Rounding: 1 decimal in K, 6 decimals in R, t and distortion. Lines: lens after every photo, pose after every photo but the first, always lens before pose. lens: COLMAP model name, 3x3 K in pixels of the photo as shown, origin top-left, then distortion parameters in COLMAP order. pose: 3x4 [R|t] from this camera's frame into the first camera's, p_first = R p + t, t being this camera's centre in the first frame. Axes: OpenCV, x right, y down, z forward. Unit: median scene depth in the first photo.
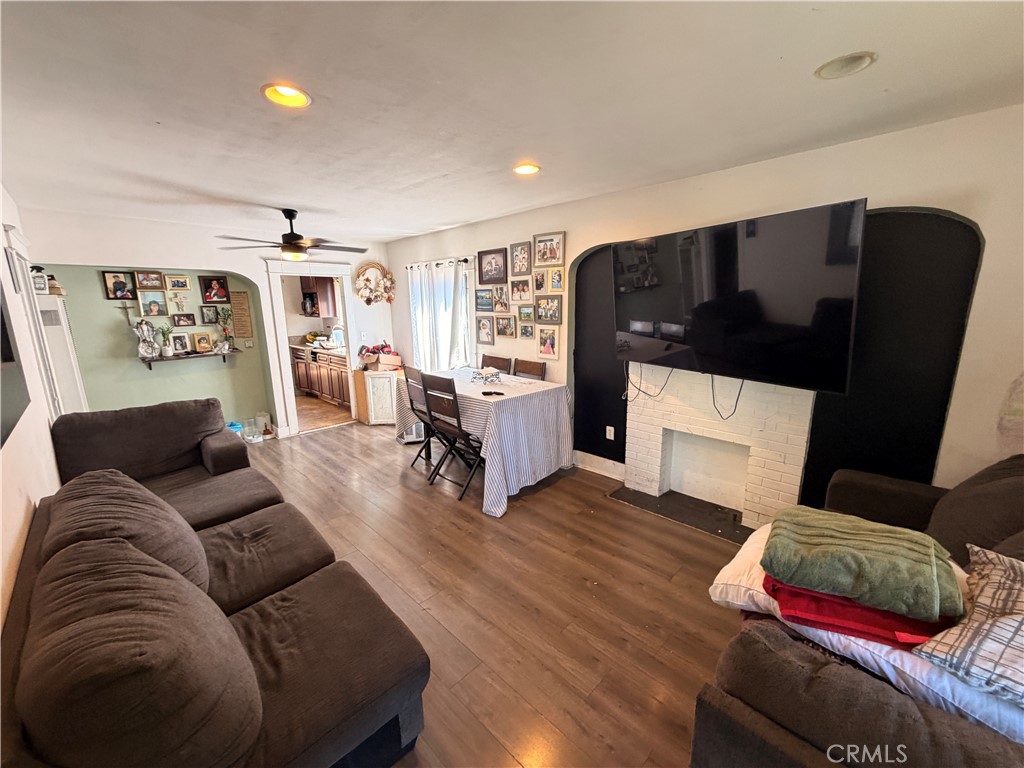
lens RADIAL K [[407.1, 0, 509.9], [0, 407.1, 384.3], [0, 0, 1]] dist [-0.000980, -0.000173]
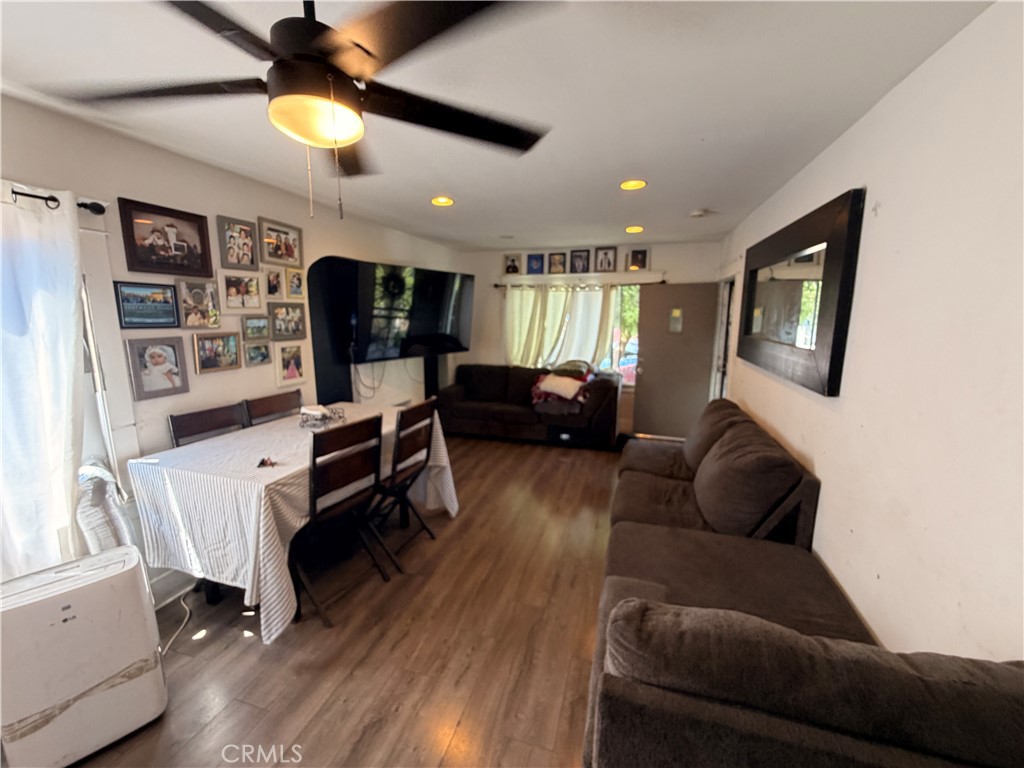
lens RADIAL K [[407.1, 0, 510.2], [0, 407.1, 383.7], [0, 0, 1]] dist [-0.000980, -0.000173]
pose [[-0.456152, -0.136928, 0.879304, -0.769875], [0.182538, 0.952684, 0.243049, -0.175719], [-0.870980, 0.271373, -0.409574, 0.951102]]
